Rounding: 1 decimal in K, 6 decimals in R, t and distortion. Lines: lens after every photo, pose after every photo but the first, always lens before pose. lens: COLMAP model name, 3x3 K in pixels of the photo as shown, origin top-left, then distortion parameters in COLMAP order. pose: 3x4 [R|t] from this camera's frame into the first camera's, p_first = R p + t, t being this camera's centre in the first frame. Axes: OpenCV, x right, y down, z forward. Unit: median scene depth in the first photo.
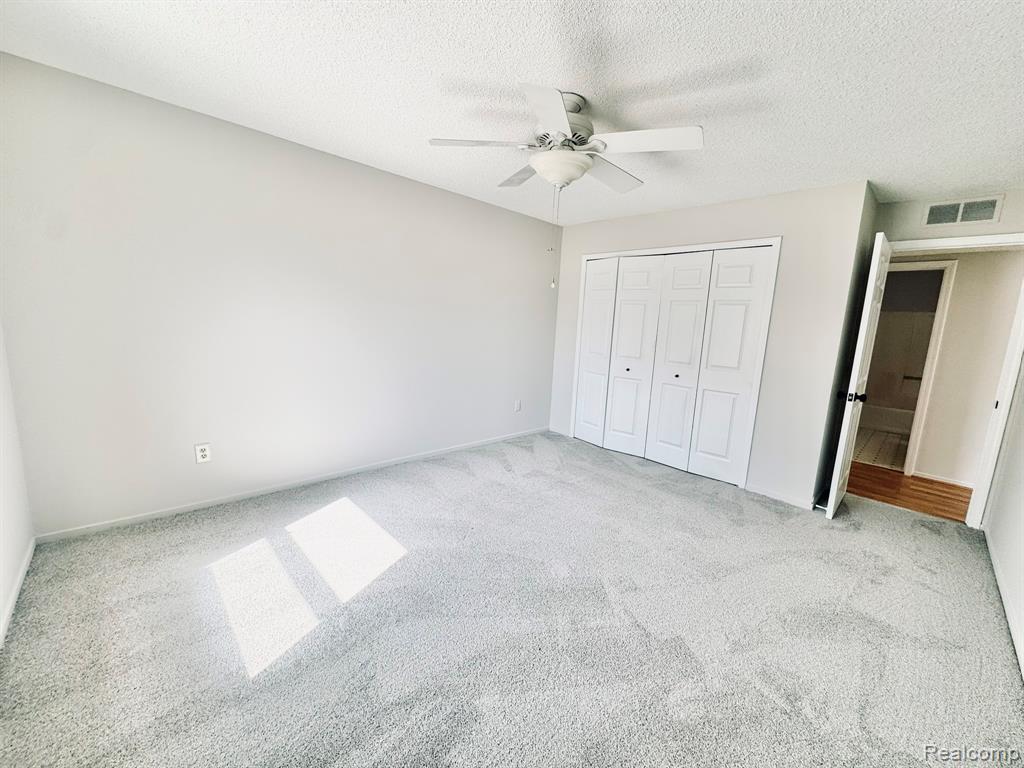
lens RADIAL K [[407.6, 0, 511.0], [0, 407.6, 381.5], [0, 0, 1]] dist [0.000273, -0.000347]
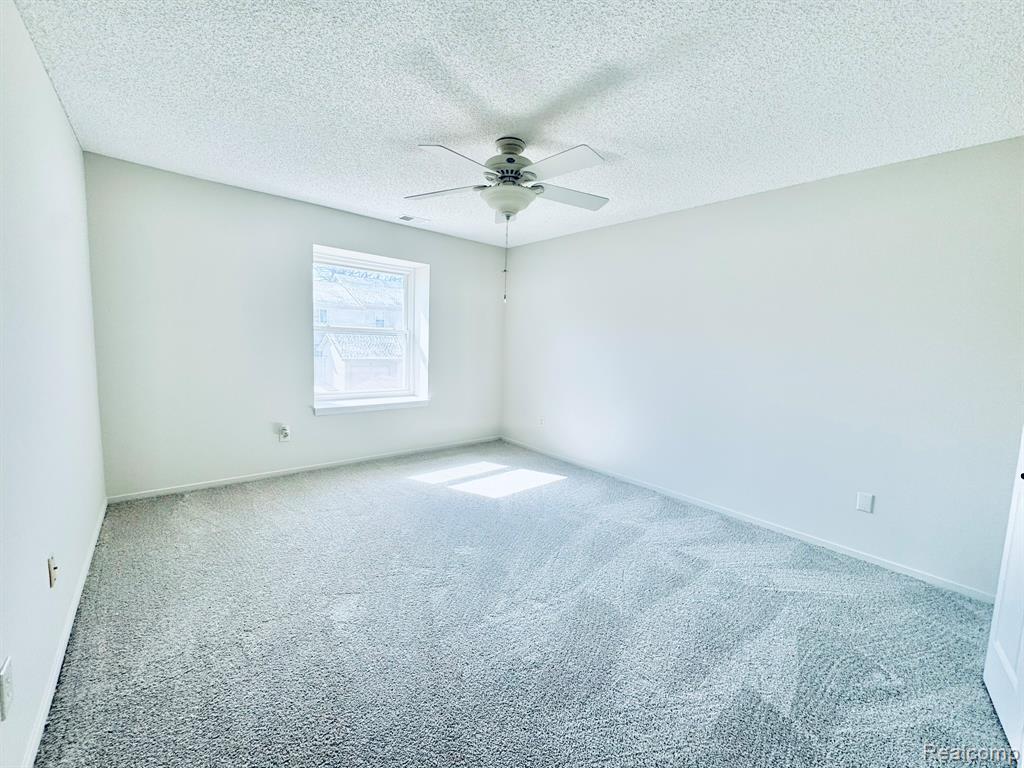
lens RADIAL K [[407.6, 0, 511.0], [0, 407.6, 381.5], [0, 0, 1]] dist [0.000273, -0.000347]
pose [[-0.036331, 0.048091, -0.998182, 0.818842], [-0.198082, 0.978677, 0.054361, -0.052946], [0.979512, 0.199697, -0.026030, 0.715415]]
